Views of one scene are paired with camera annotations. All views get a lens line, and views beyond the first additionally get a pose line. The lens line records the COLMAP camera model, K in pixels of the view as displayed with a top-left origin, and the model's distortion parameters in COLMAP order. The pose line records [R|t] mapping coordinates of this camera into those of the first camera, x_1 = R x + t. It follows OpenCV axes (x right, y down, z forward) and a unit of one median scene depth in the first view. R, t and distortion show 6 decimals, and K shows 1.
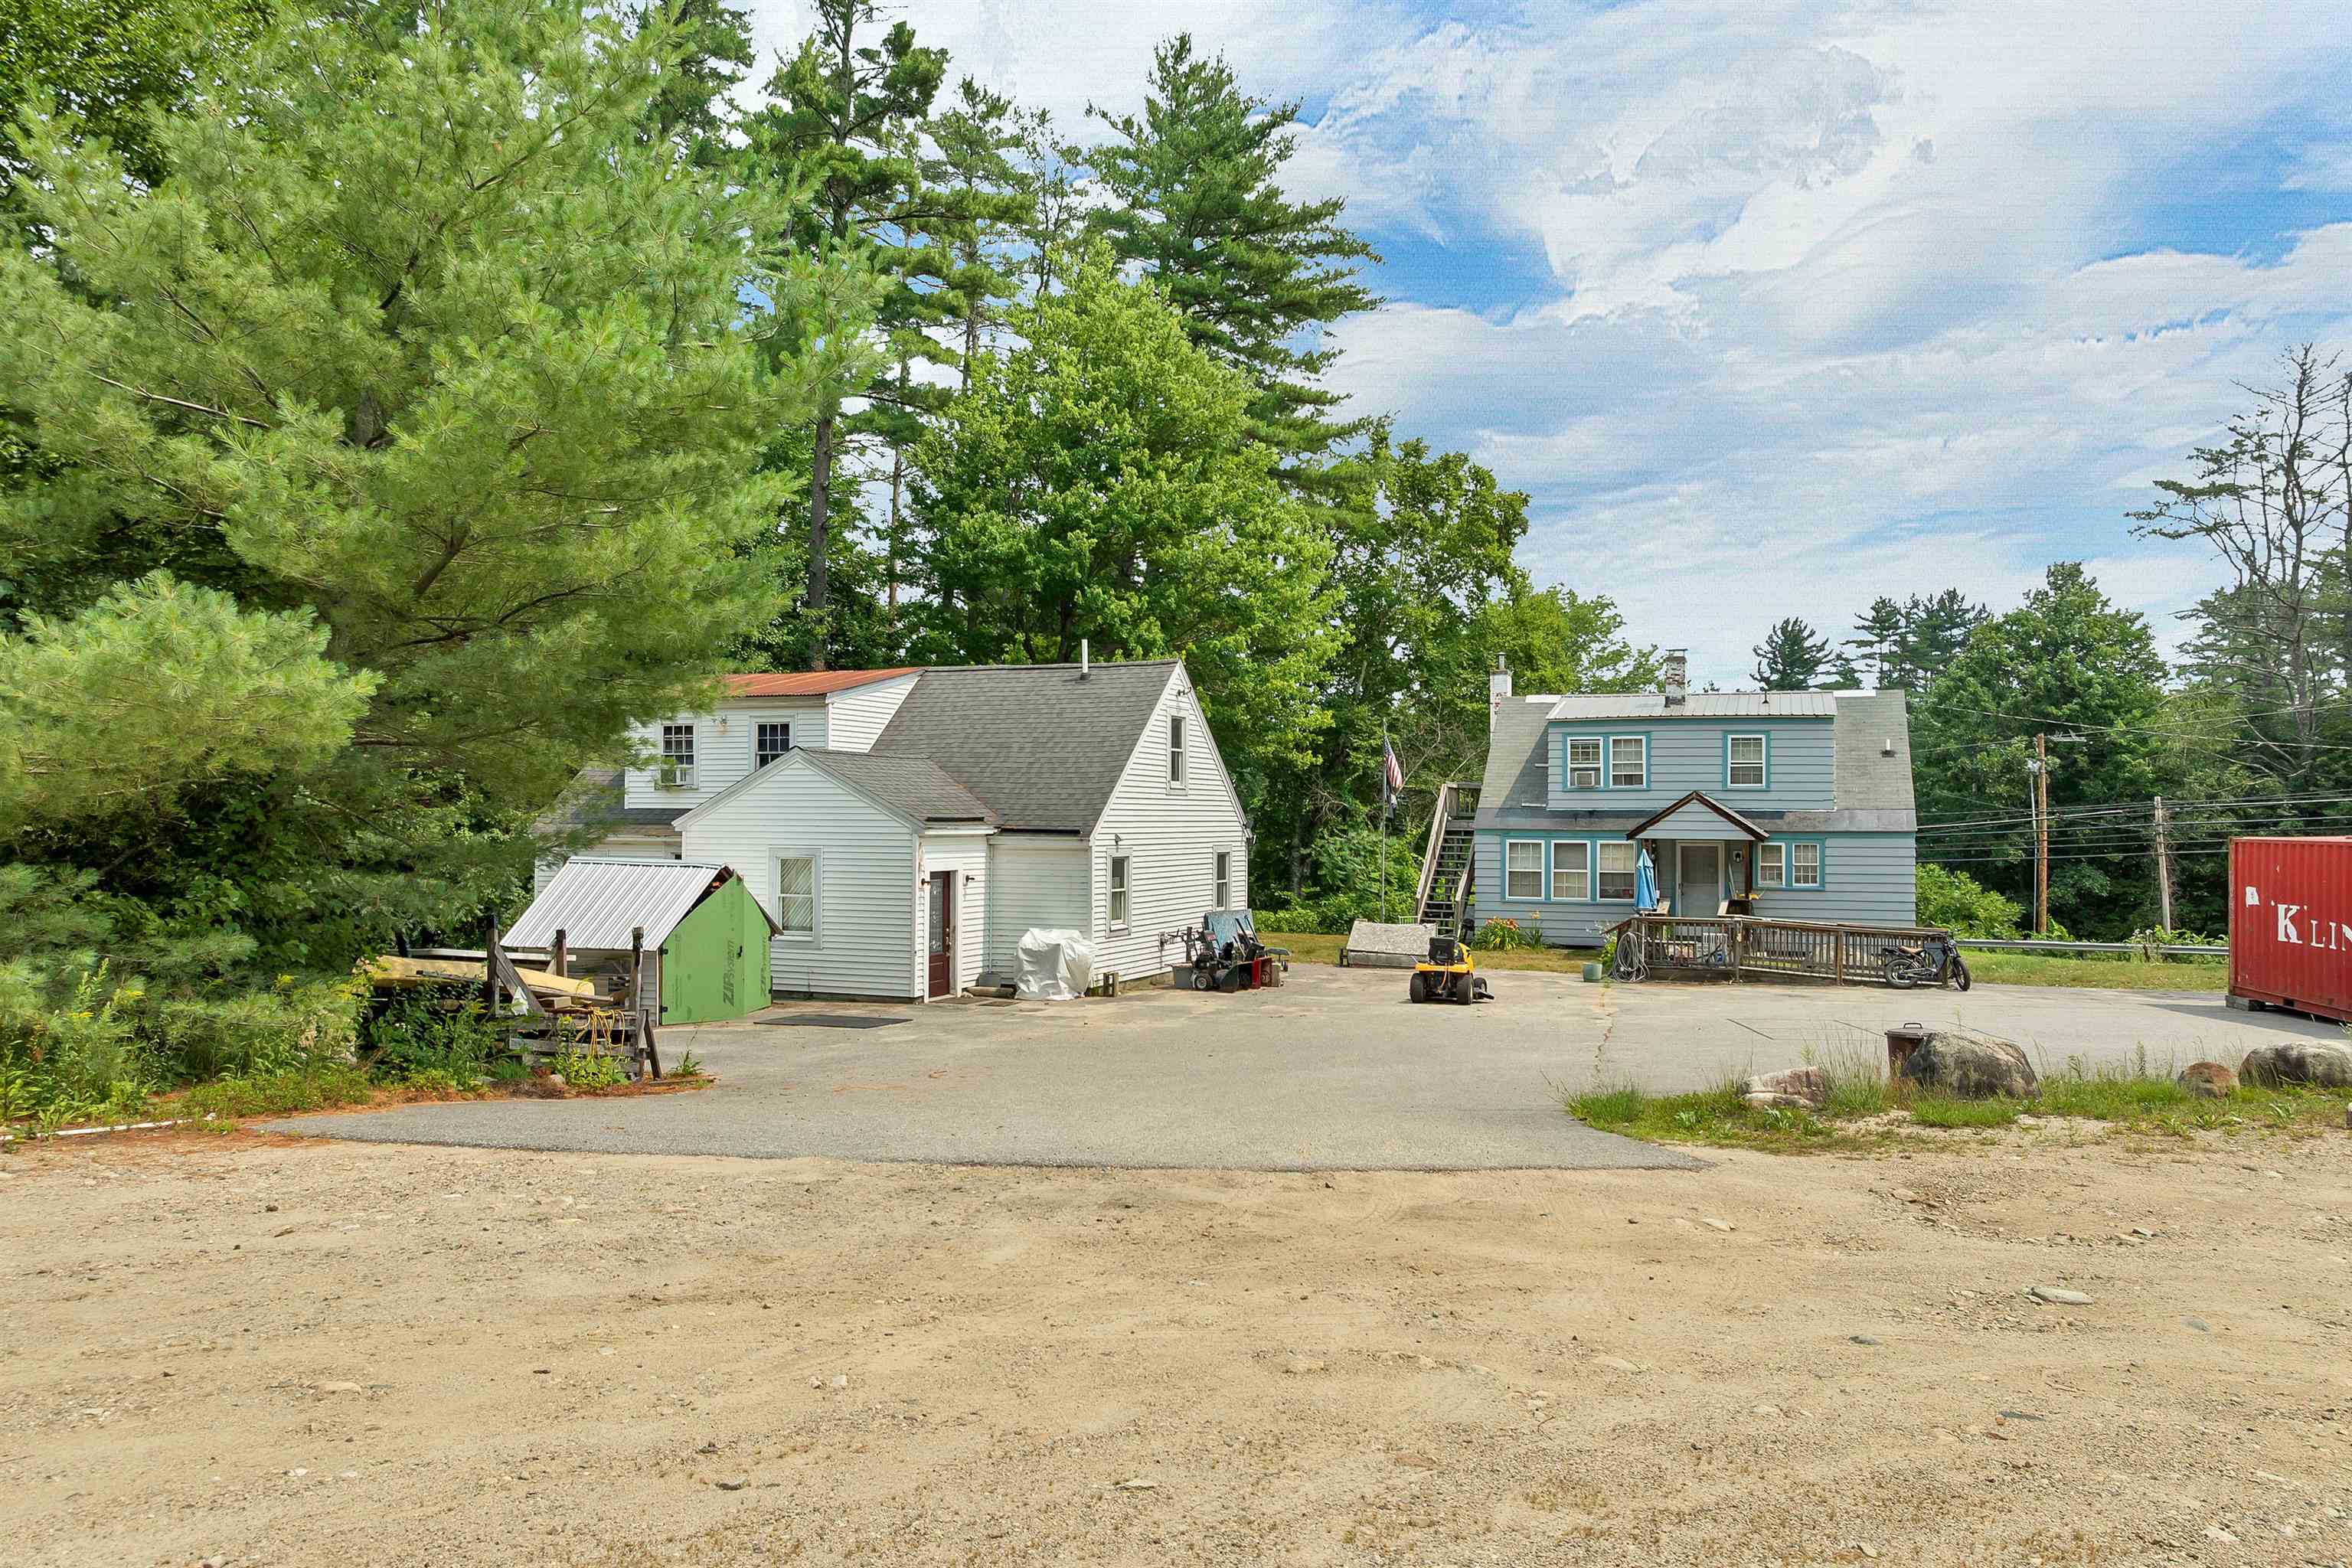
lens RADIAL K [[1708.8, 0, 1186.6], [0, 1708.8, 776.9], [0, 0, 1]] dist [-0.024763, -0.002820]
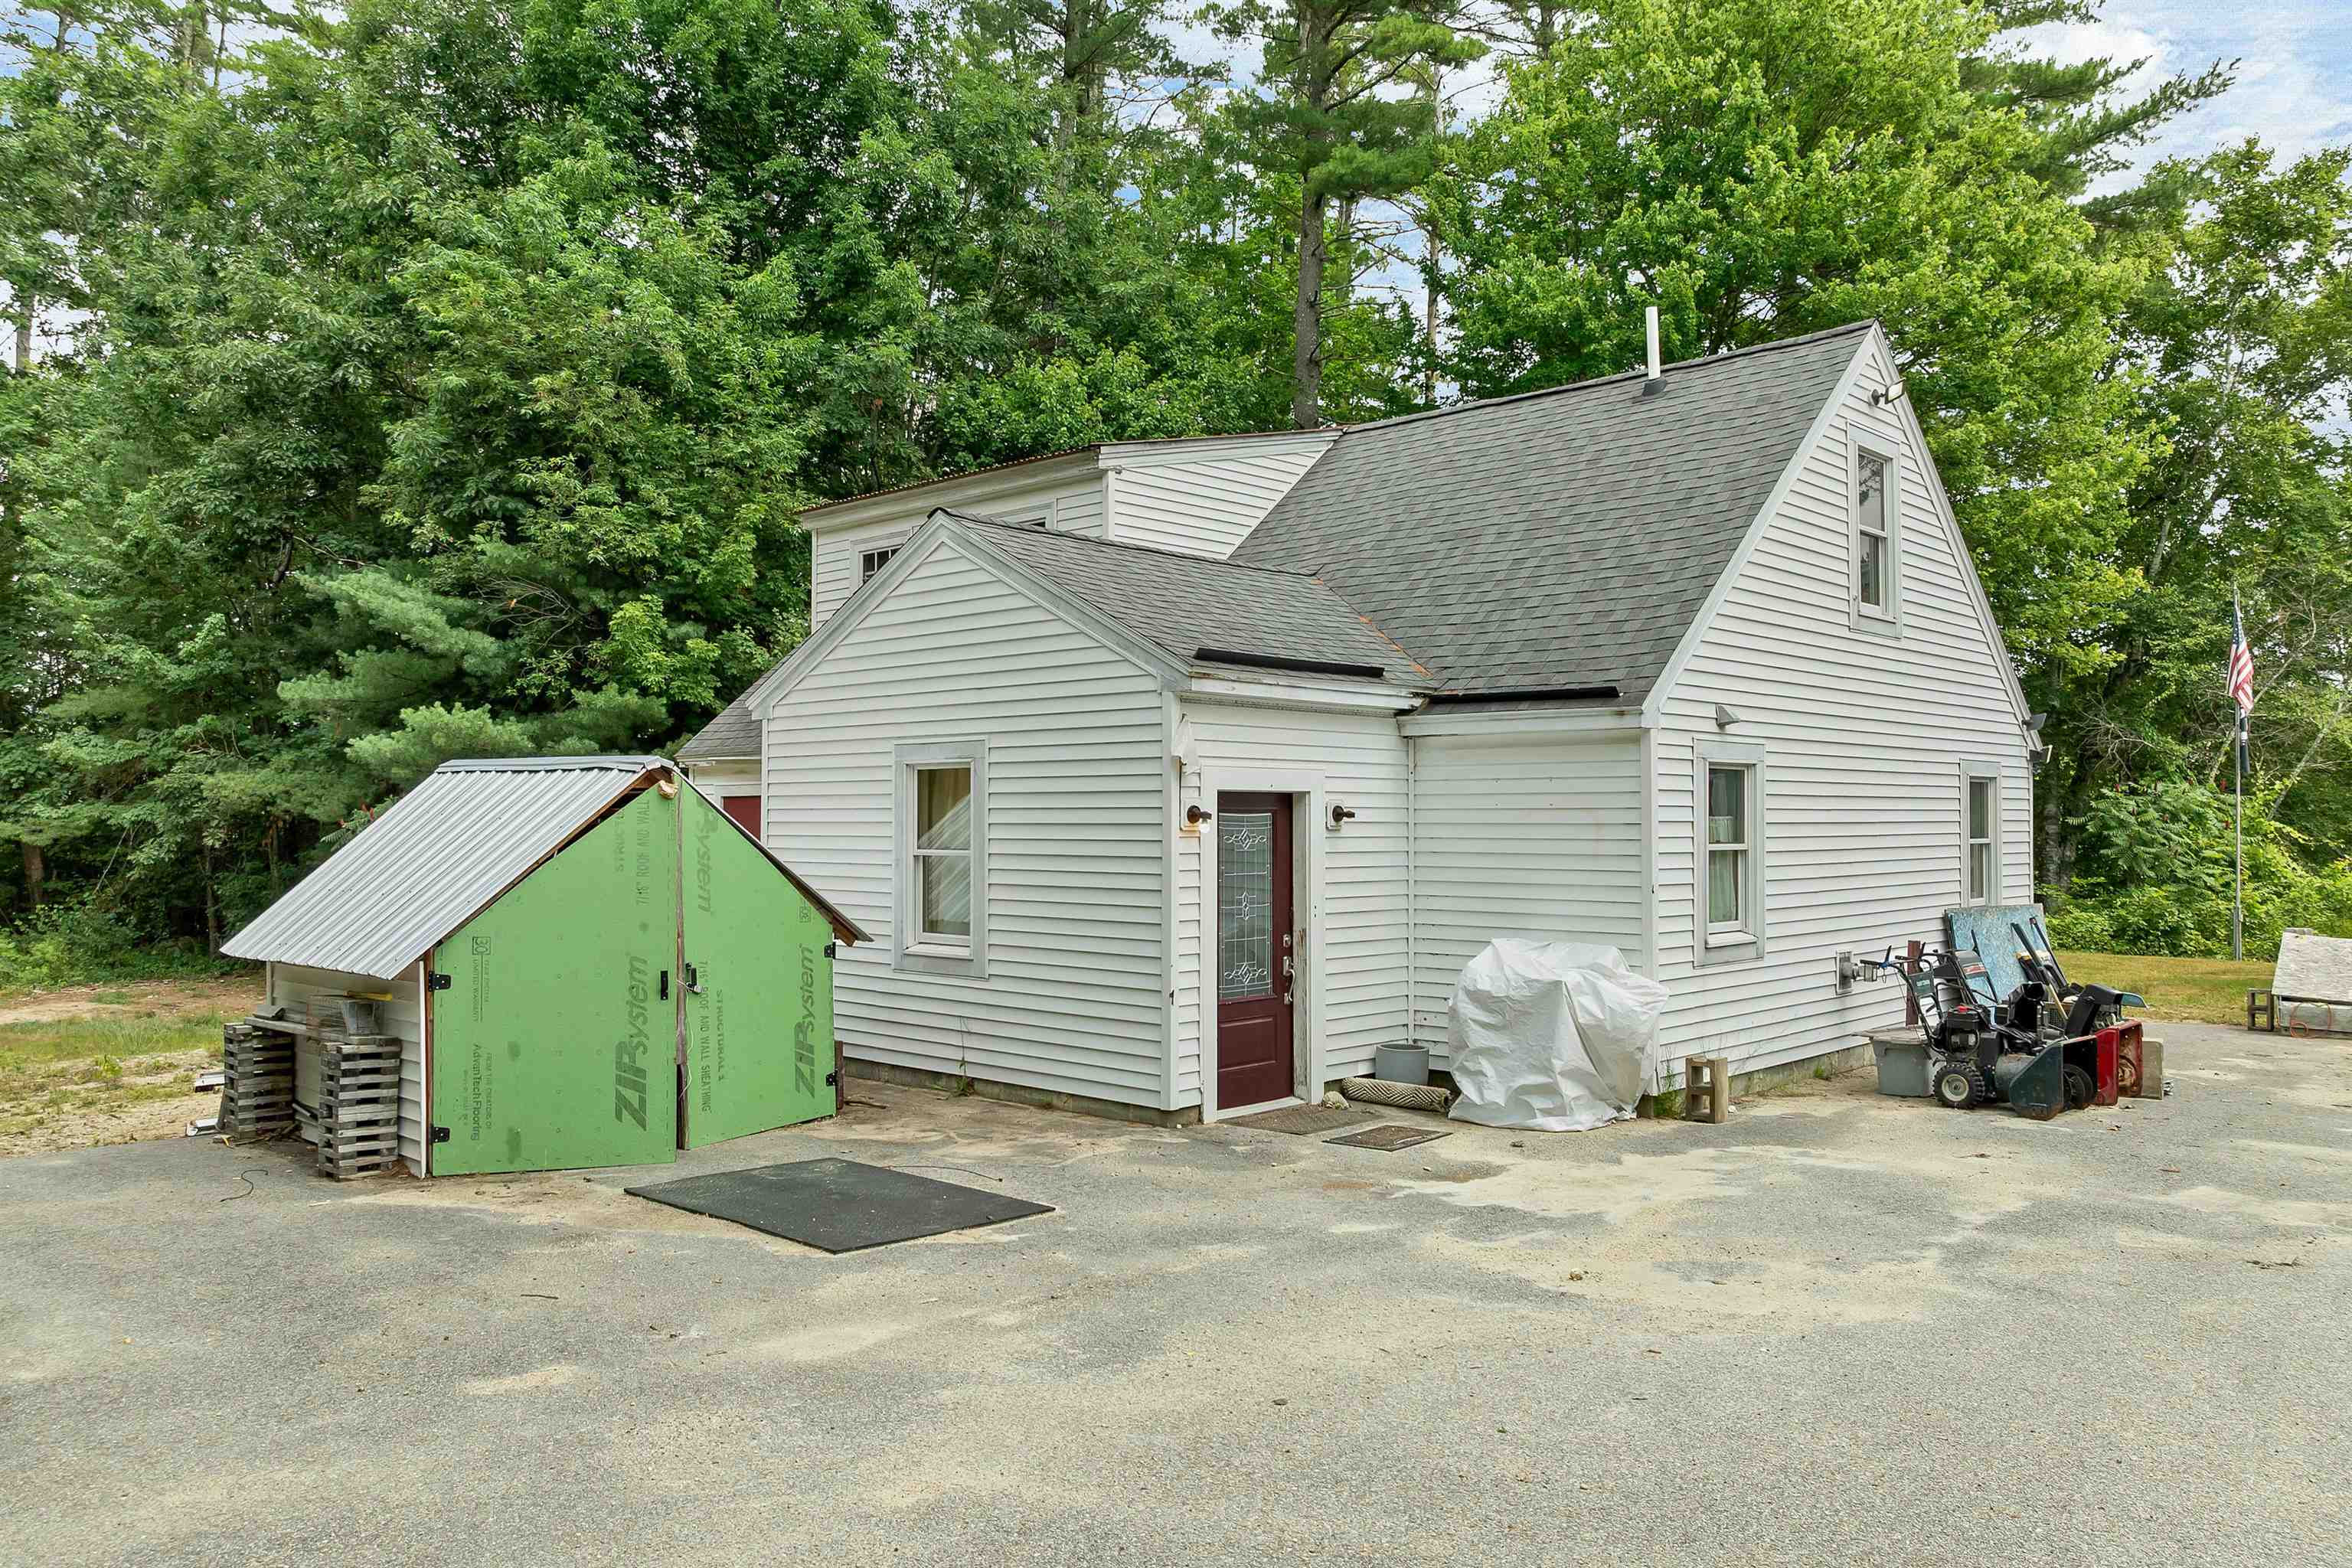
lens RADIAL K [[1708.8, 0, 1186.6], [0, 1708.8, 776.9], [0, 0, 1]] dist [-0.024763, -0.002820]
pose [[0.930676, -0.014464, -0.365558, -0.011686], [0.013989, 0.999894, -0.003946, 0.049571], [0.365576, -0.001442, 0.930780, 0.579385]]
